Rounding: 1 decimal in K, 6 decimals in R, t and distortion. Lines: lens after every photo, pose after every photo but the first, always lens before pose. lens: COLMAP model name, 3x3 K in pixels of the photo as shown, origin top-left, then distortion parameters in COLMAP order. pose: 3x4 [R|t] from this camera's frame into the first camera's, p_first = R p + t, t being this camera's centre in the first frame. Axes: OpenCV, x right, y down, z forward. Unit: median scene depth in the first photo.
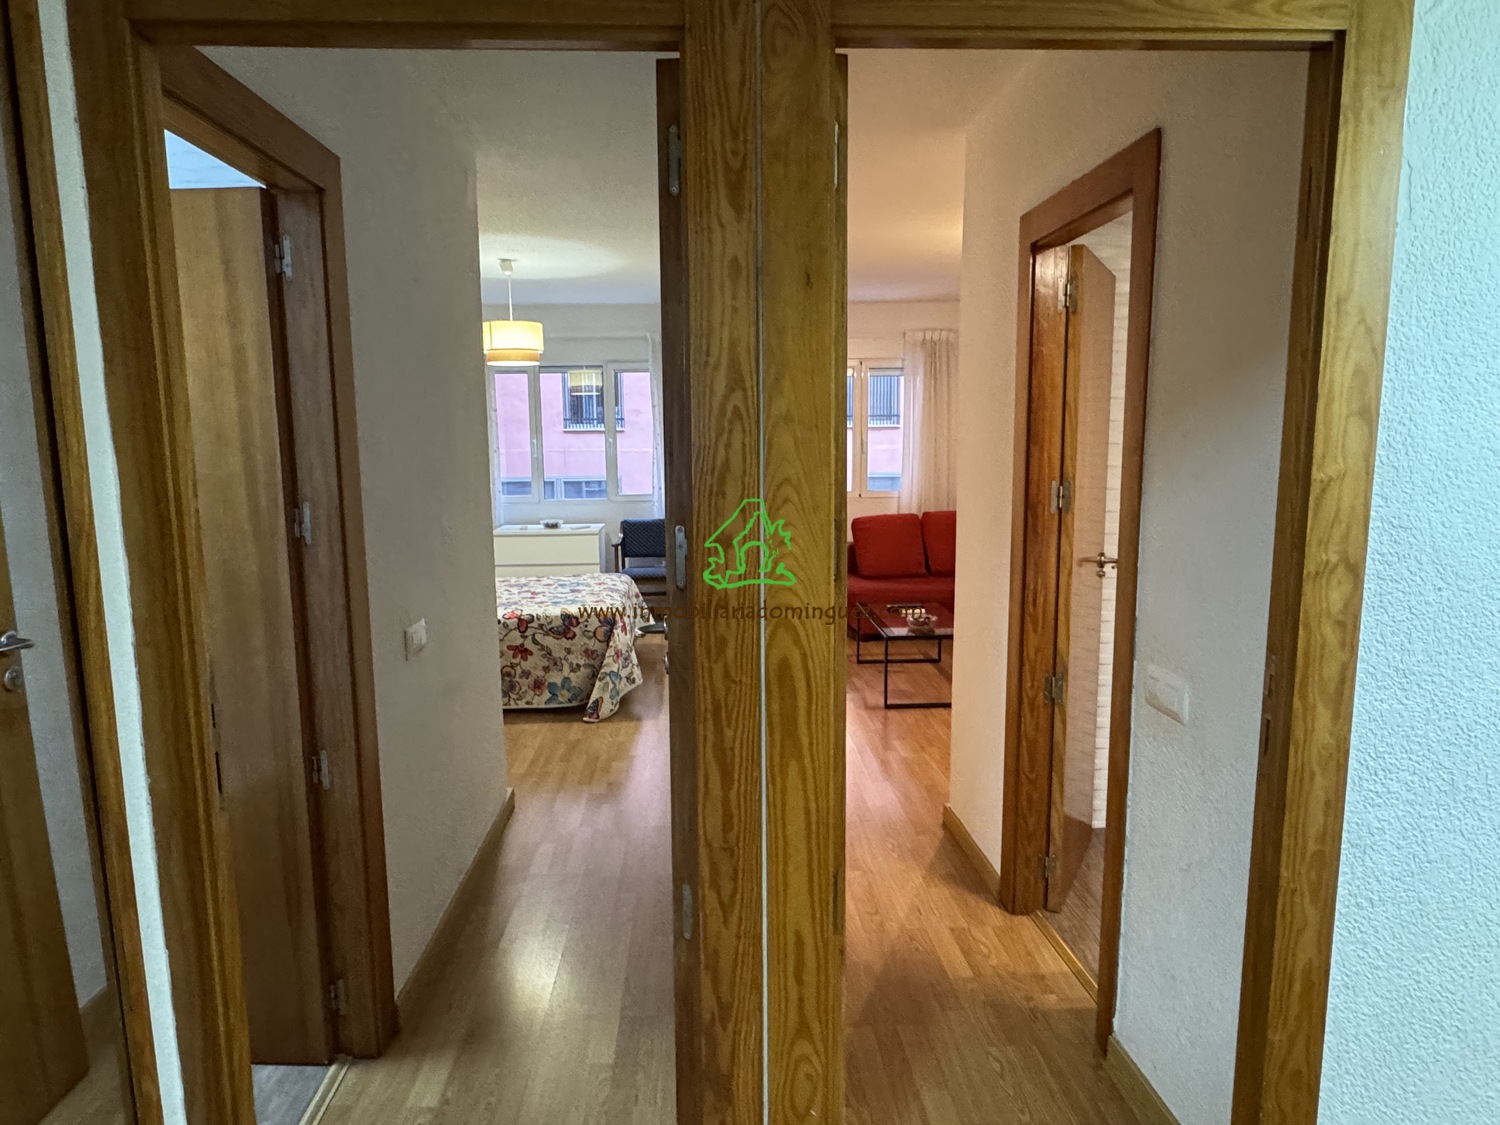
lens RADIAL K [[934.9, 0, 746.6], [0, 934.9, 566.9], [0, 0, 1]] dist [-0.001442, 0.025088]
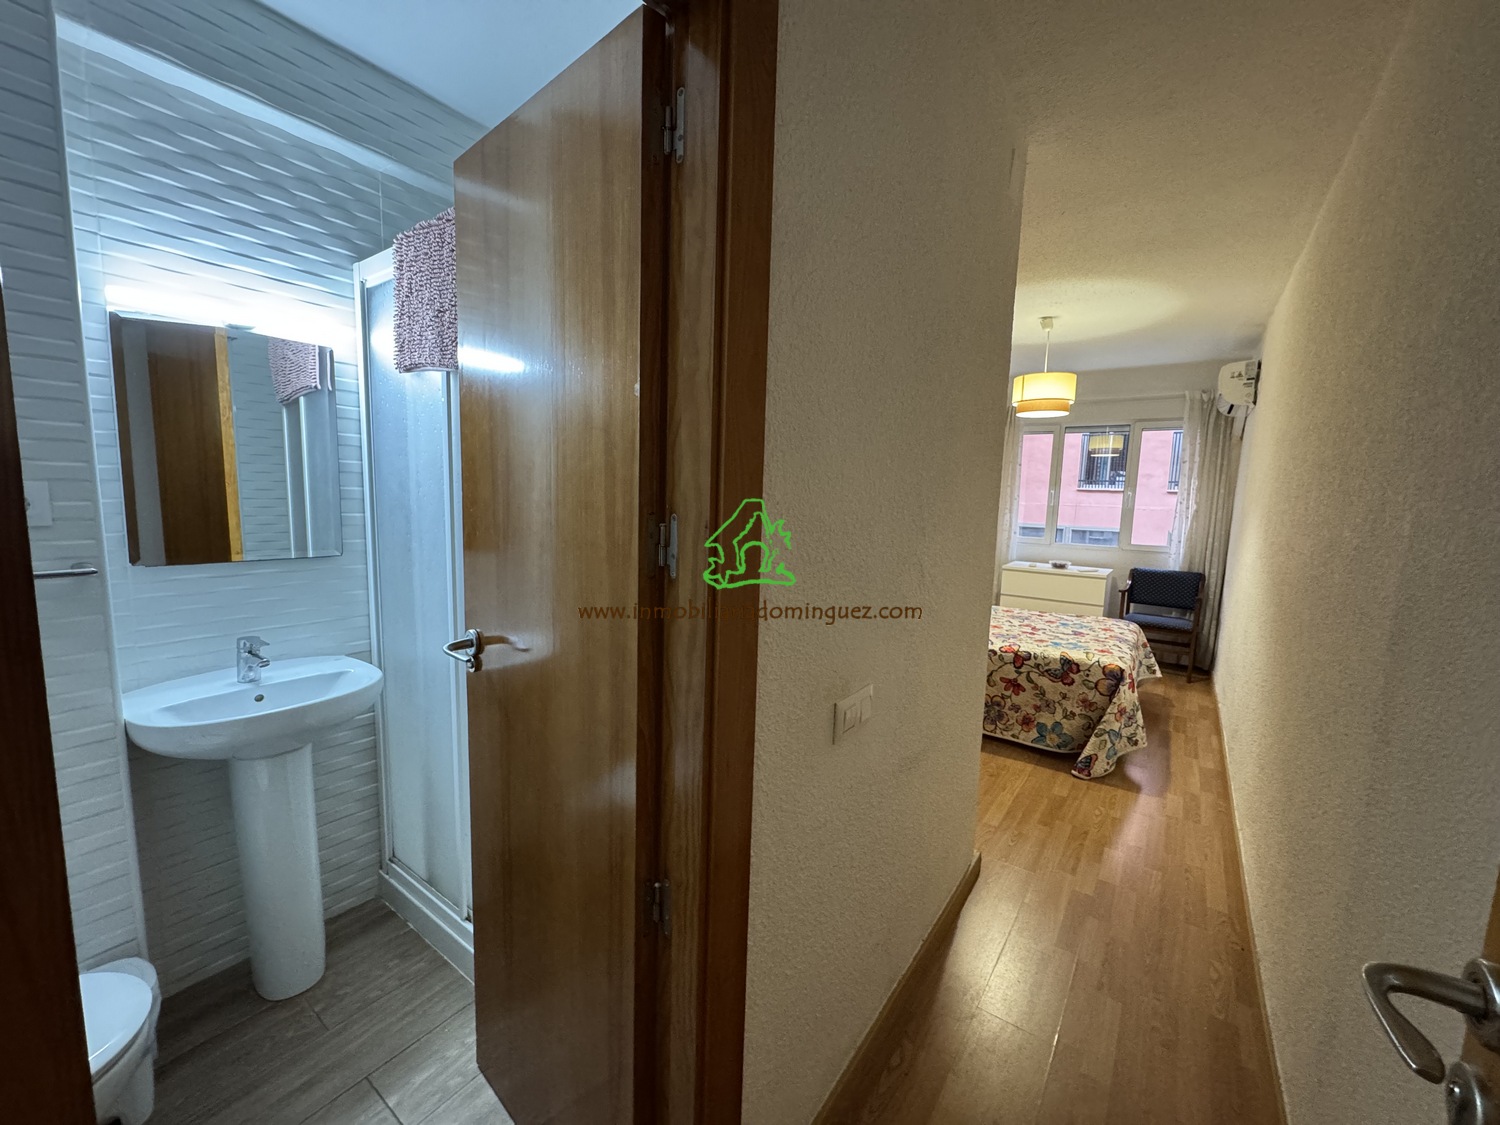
lens RADIAL K [[599.9, 0, 746.5], [0, 599.9, 563.0], [0, 0, 1]] dist [-0.001424, -0.000207]
pose [[0.772211, 0.107704, -0.626171, -0.097200], [-0.123942, 0.992130, 0.017802, -0.028584], [0.623160, 0.063862, 0.779482, 0.411508]]
